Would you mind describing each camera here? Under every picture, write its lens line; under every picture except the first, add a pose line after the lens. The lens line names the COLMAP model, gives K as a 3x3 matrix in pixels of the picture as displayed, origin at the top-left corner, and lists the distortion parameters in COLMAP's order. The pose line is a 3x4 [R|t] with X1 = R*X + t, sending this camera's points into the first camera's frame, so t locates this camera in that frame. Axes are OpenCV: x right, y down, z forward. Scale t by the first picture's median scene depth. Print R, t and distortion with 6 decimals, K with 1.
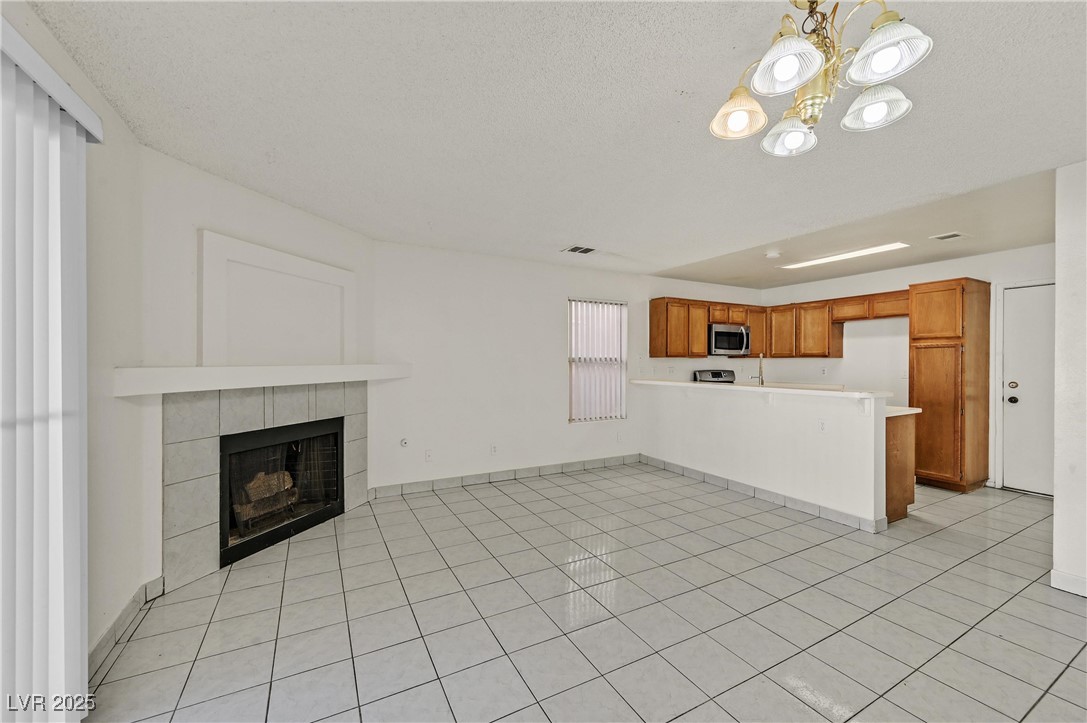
lens RADIAL K [[427.8, 0, 546.0], [0, 427.8, 363.5], [0, 0, 1]] dist [-0.000728, 0.000201]
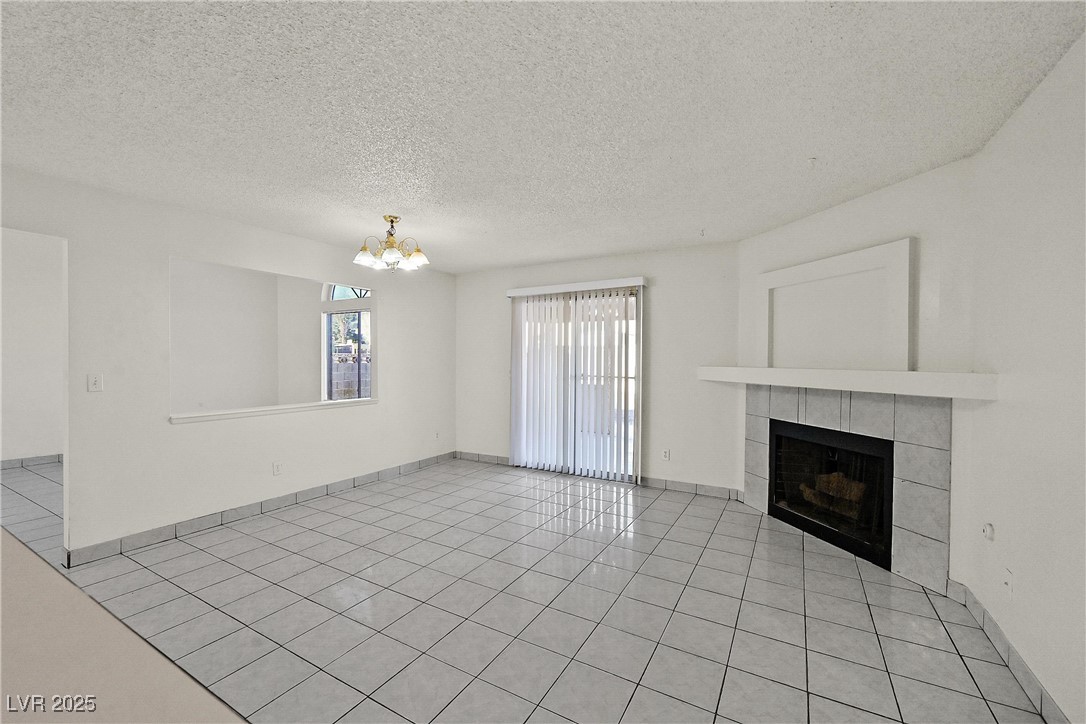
lens RADIAL K [[441.5, 0, 545.0], [0, 441.5, 363.9], [0, 0, 1]] dist [-0.002023, -0.000293]
pose [[-0.847420, -0.001336, -0.530921, 0.313065], [-0.010717, 0.999836, 0.014590, -0.009820], [0.530815, 0.018054, -0.847296, 0.943047]]
